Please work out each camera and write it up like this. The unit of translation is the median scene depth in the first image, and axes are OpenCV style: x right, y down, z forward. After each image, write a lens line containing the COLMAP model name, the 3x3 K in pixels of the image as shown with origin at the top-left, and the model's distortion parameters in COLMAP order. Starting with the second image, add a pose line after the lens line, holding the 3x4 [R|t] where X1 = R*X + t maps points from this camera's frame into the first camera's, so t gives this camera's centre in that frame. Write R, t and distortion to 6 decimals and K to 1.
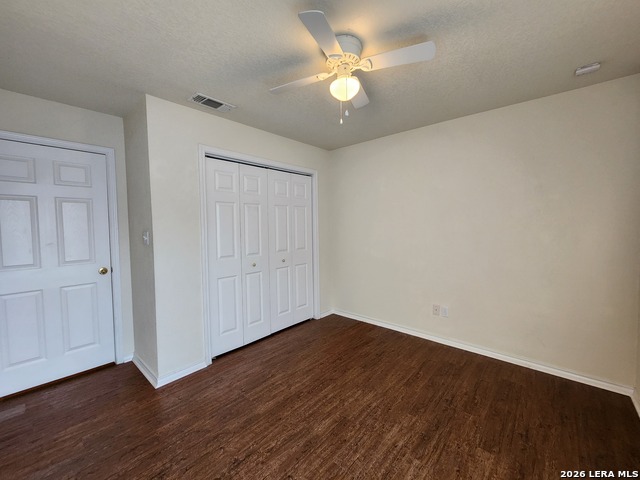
lens RADIAL K [[260.6, 0, 325.4], [0, 260.6, 236.3], [0, 0, 1]] dist [0.001501, -0.000046]
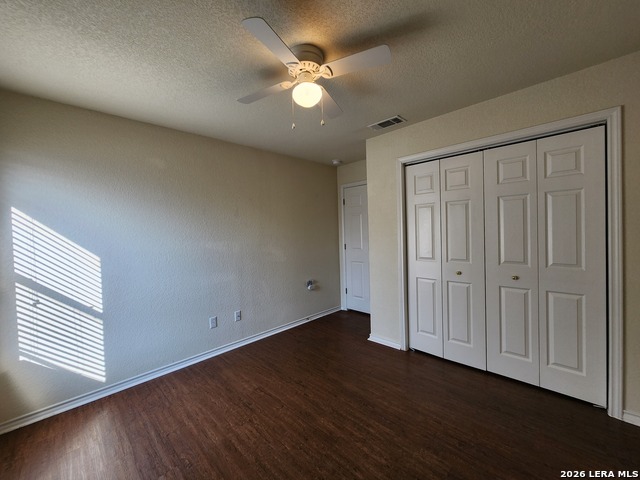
lens RADIAL K [[260.6, 0, 325.4], [0, 260.6, 236.3], [0, 0, 1]] dist [0.001501, -0.000046]
pose [[-0.055930, 0.034721, -0.997831, 0.741286], [-0.017360, 0.999210, 0.035742, -0.039605], [0.998284, 0.019322, -0.055284, 0.771487]]
